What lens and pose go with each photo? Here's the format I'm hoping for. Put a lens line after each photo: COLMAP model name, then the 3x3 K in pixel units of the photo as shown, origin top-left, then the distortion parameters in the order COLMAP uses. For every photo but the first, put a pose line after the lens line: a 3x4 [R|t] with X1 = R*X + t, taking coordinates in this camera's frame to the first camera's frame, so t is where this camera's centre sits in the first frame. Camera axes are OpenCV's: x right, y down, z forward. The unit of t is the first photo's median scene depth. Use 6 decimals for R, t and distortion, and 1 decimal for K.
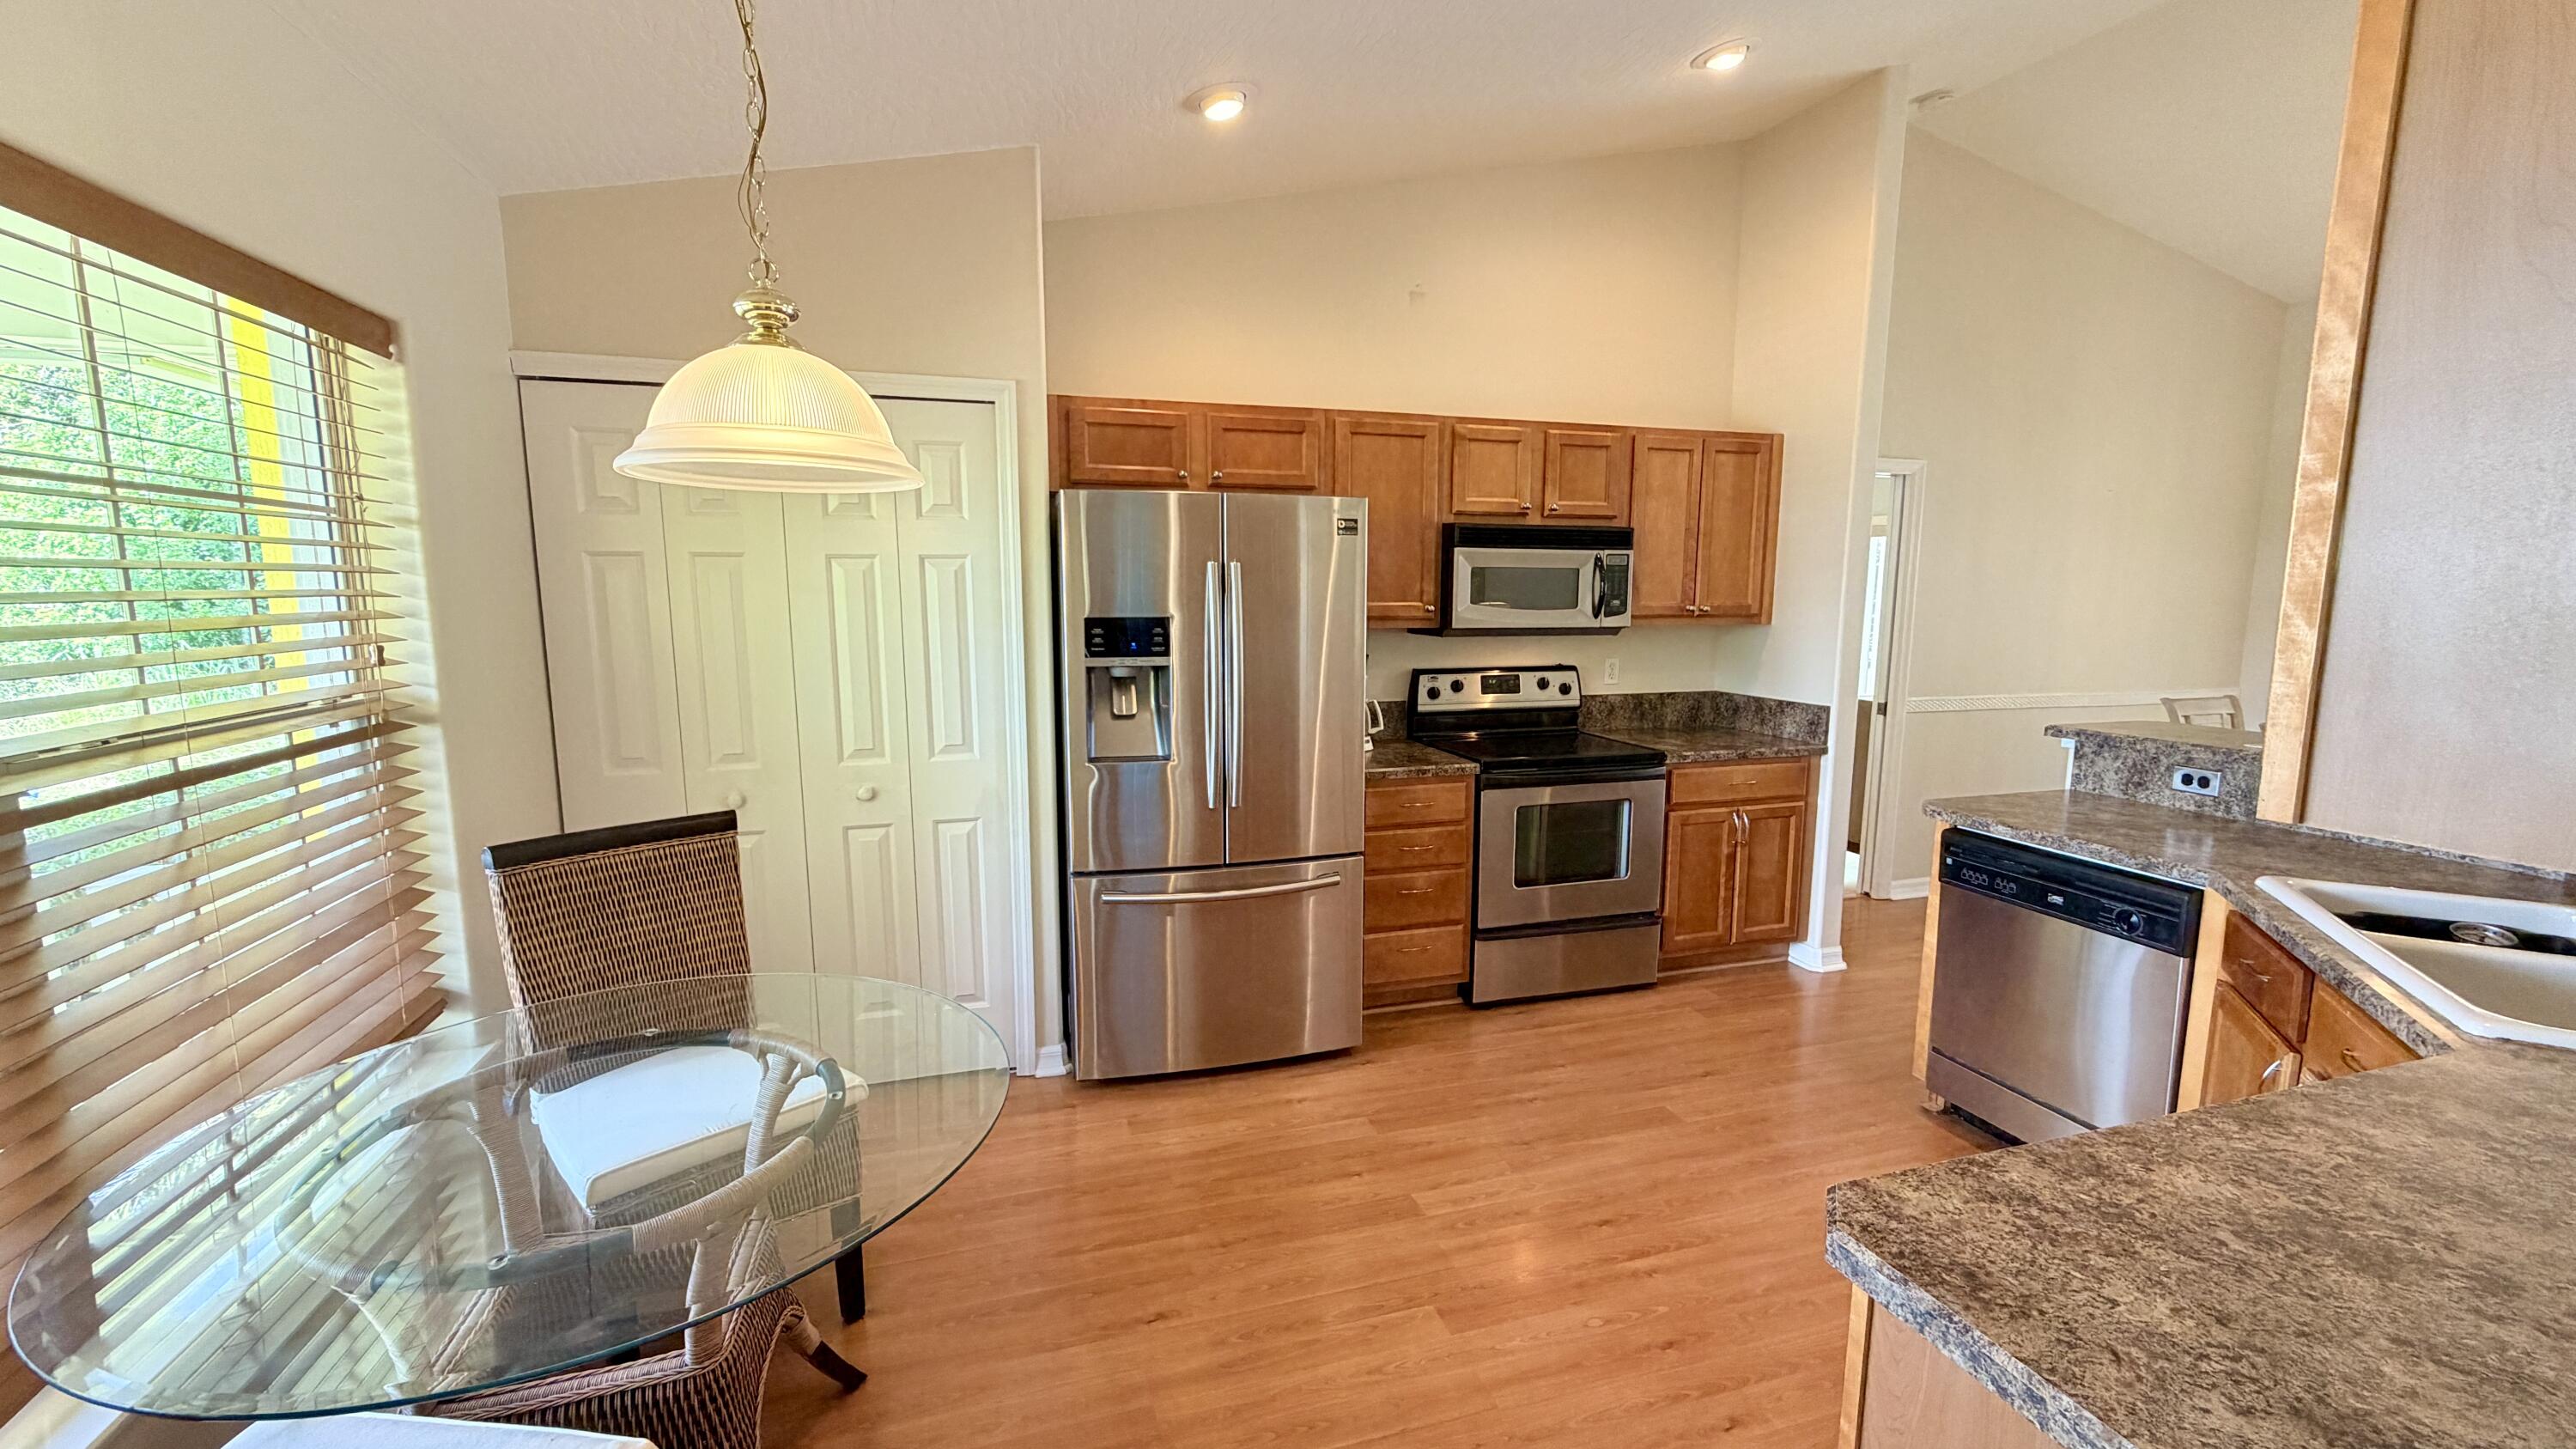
lens RADIAL K [[1026.0, 0, 1274.1], [0, 1026.0, 725.0], [0, 0, 1]] dist [-0.000828, -0.000054]
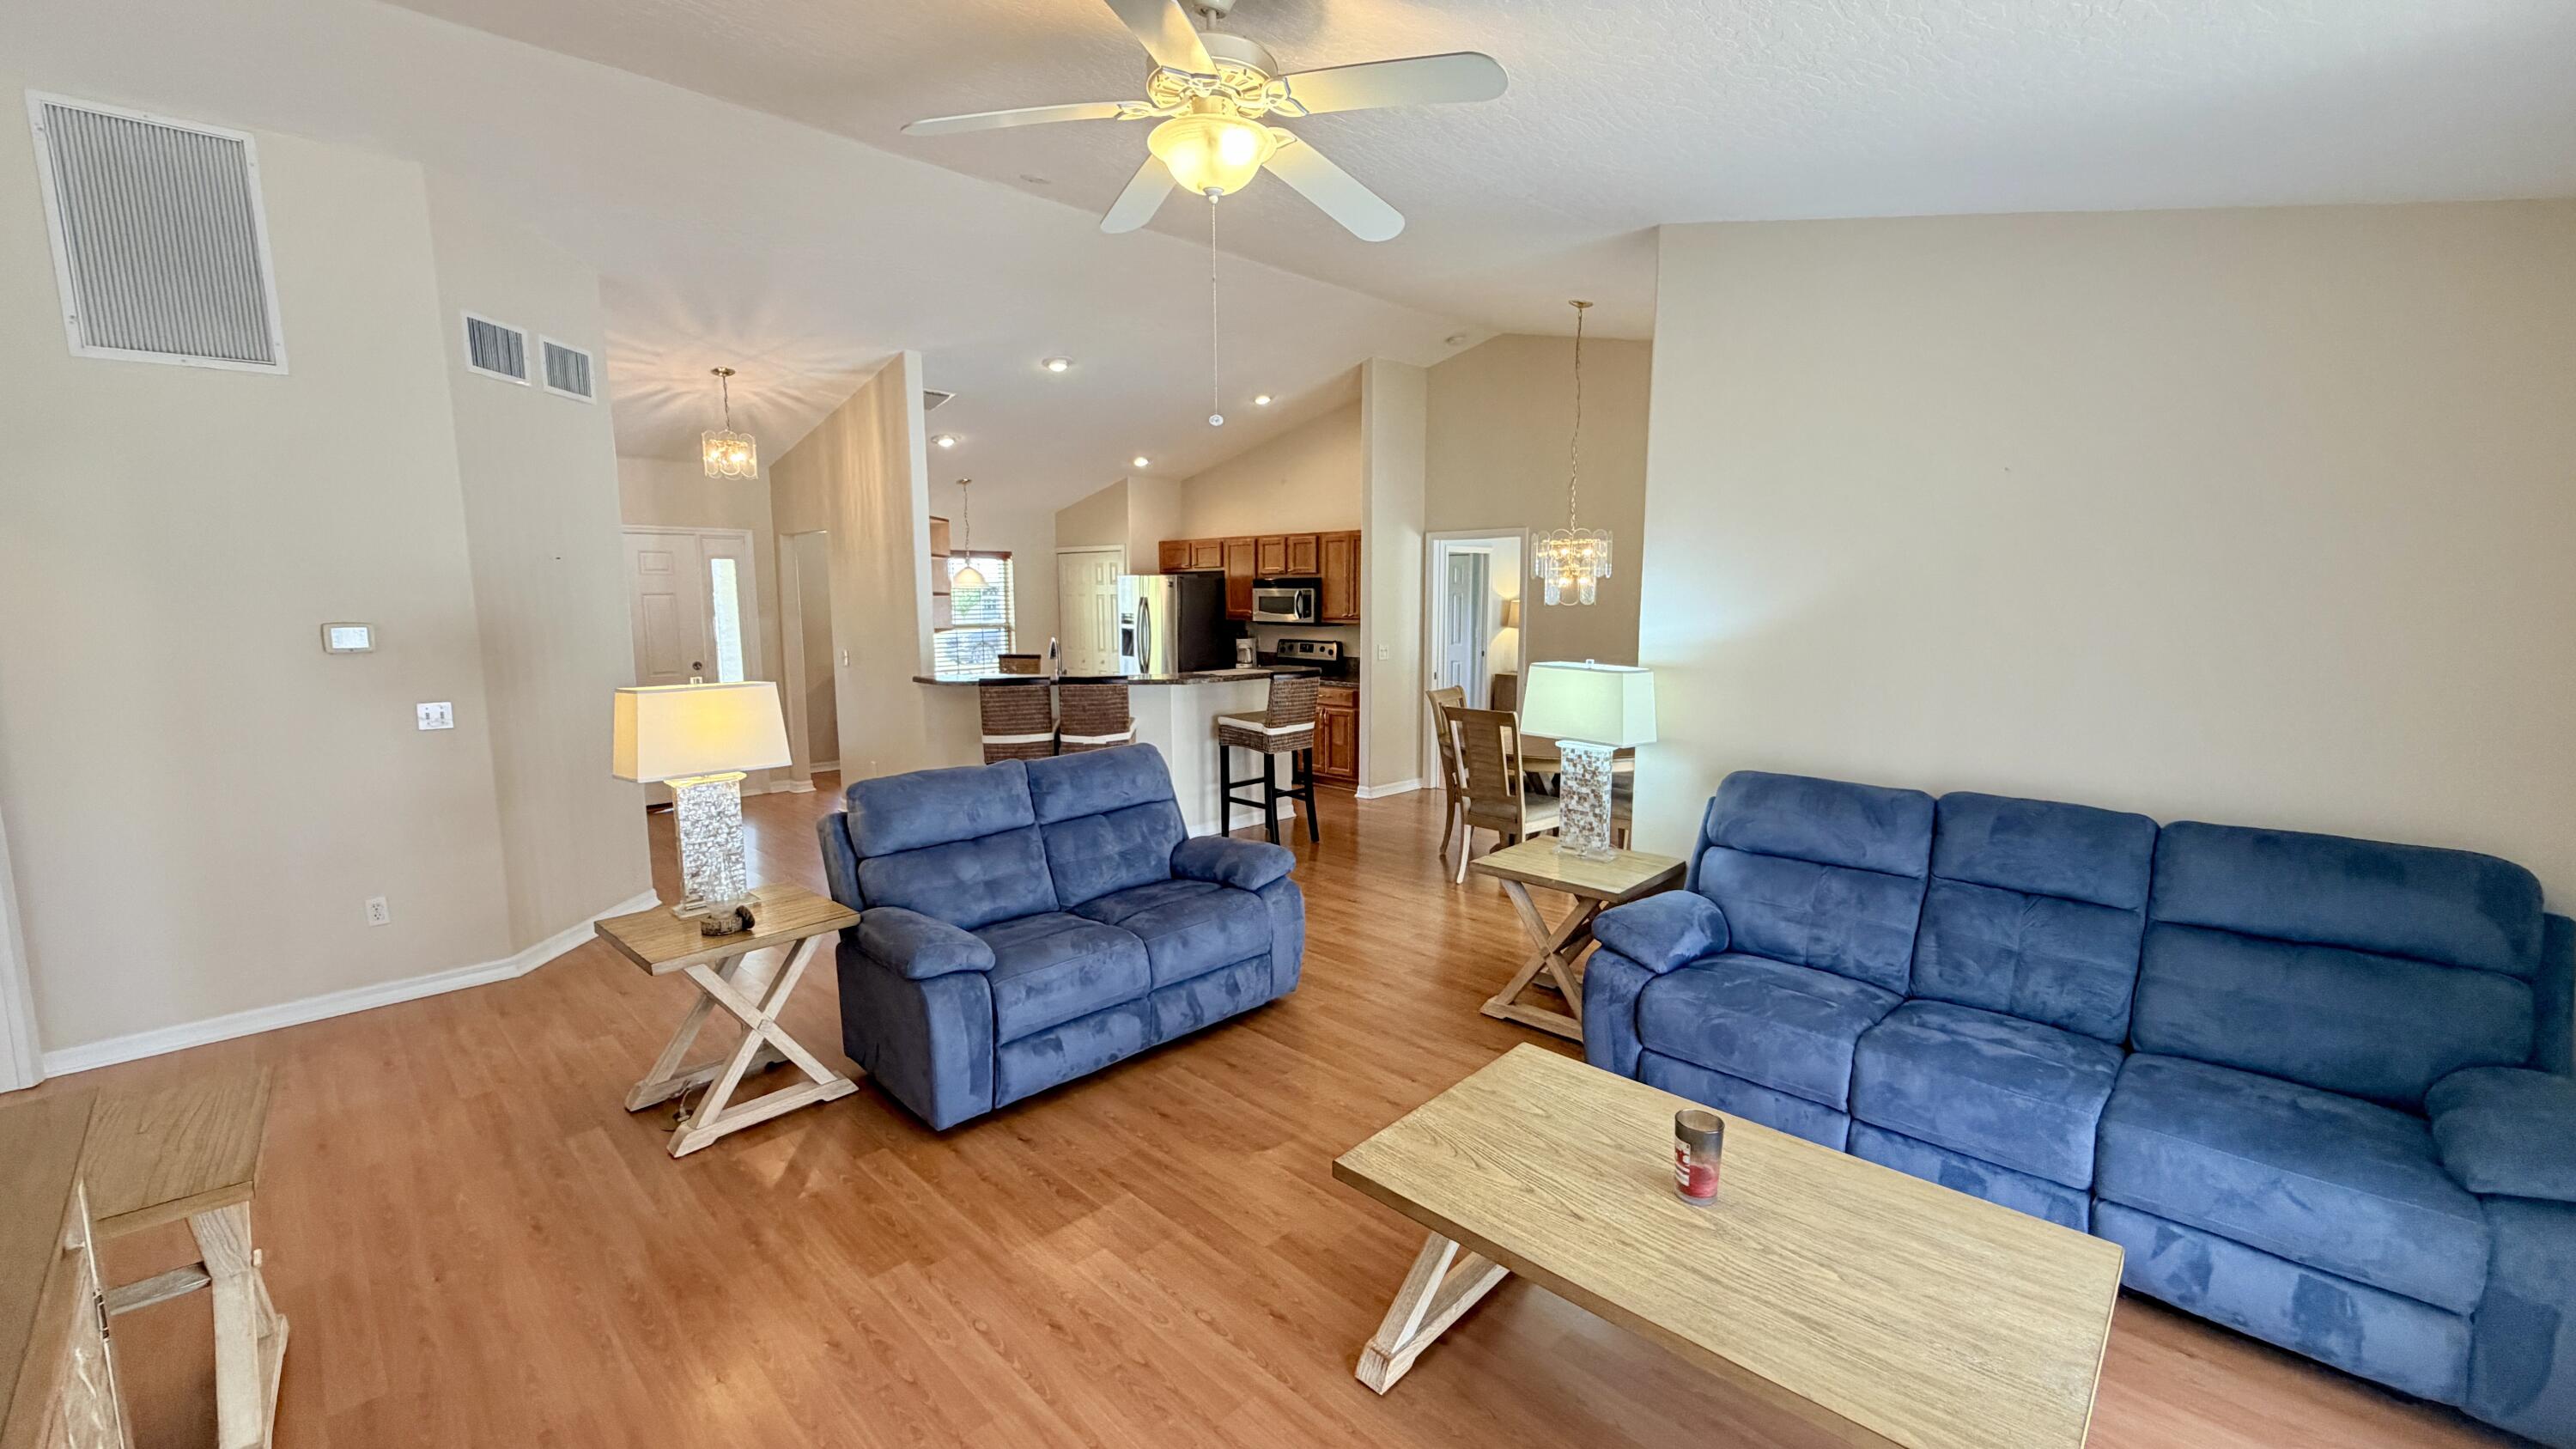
lens RADIAL K [[1025.4, 0, 1279.8], [0, 1025.4, 729.0], [0, 0, 1]] dist [0.001954, 0.000285]
pose [[0.462391, 0.114531, -0.879248, 2.310410], [-0.113874, 0.991081, 0.069213, -0.013819], [0.879333, 0.068120, 0.471309, -0.091113]]
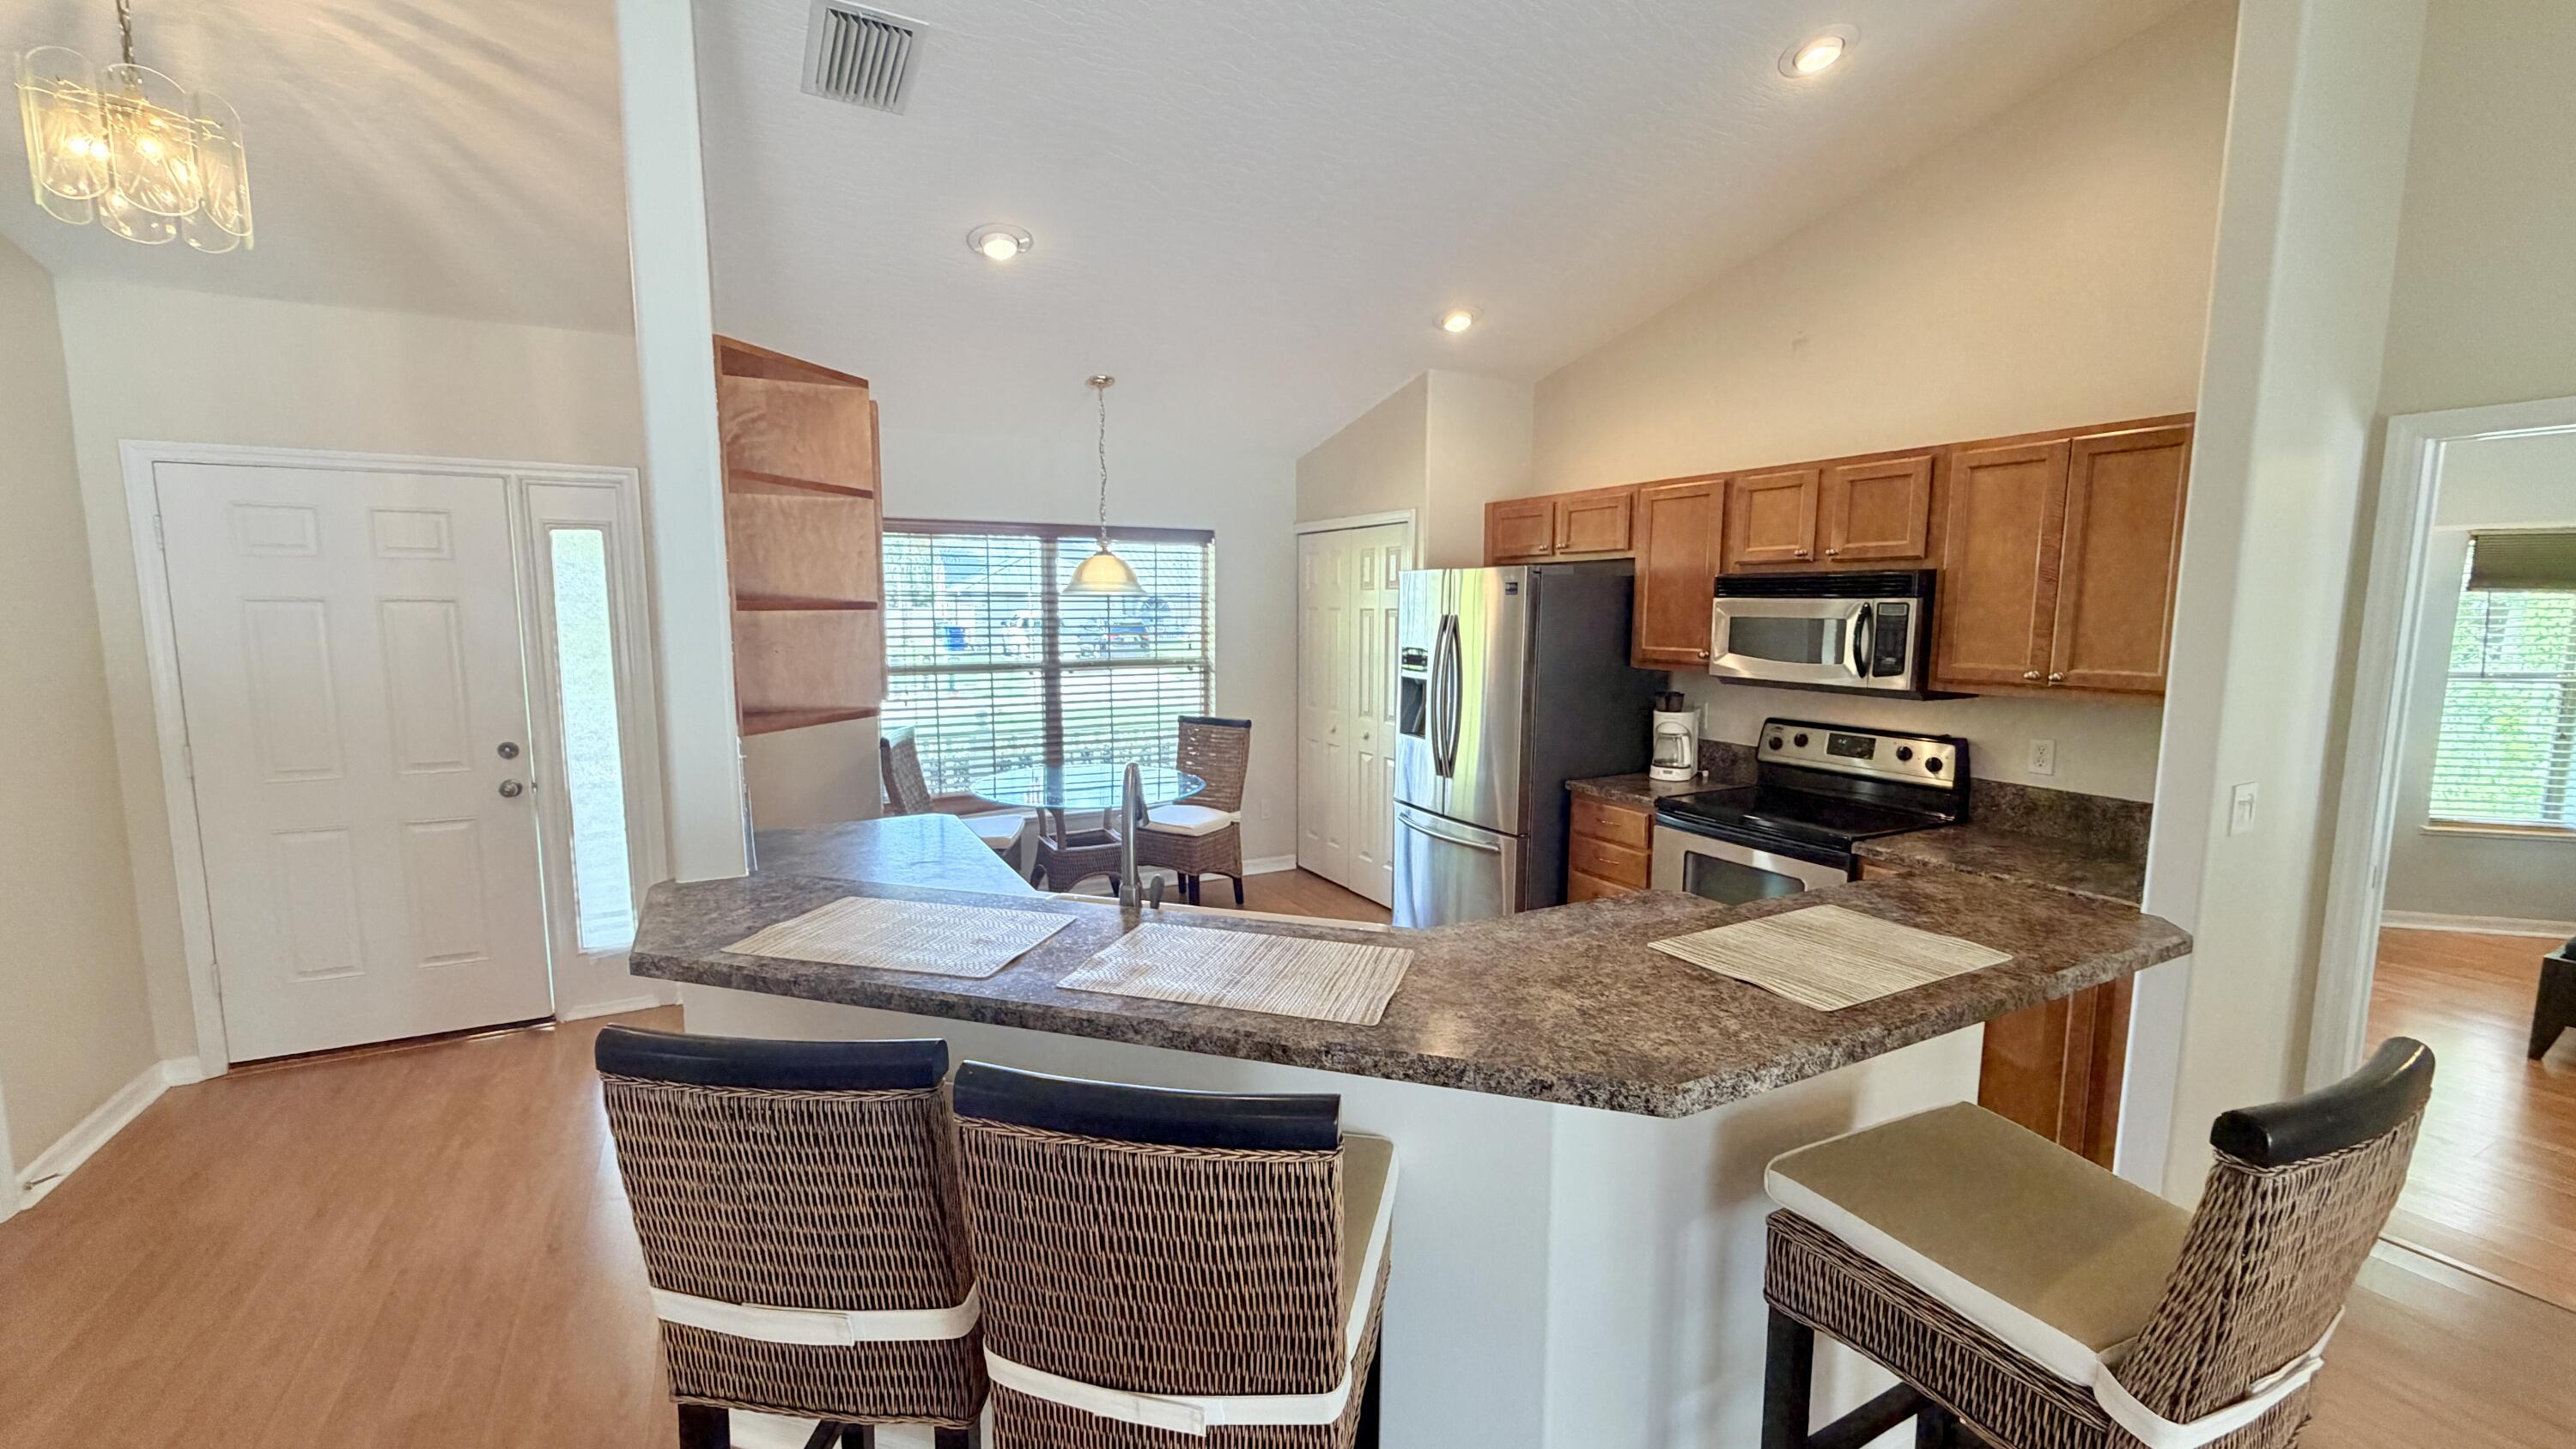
lens RADIAL K [[1025.4, 0, 1279.8], [0, 1025.4, 729.0], [0, 0, 1]] dist [0.001954, 0.000285]
pose [[0.185590, 0.118558, -0.975449, 1.067258], [-0.134366, 0.986432, 0.094328, -0.076566], [0.973397, 0.113561, 0.199002, 0.357114]]
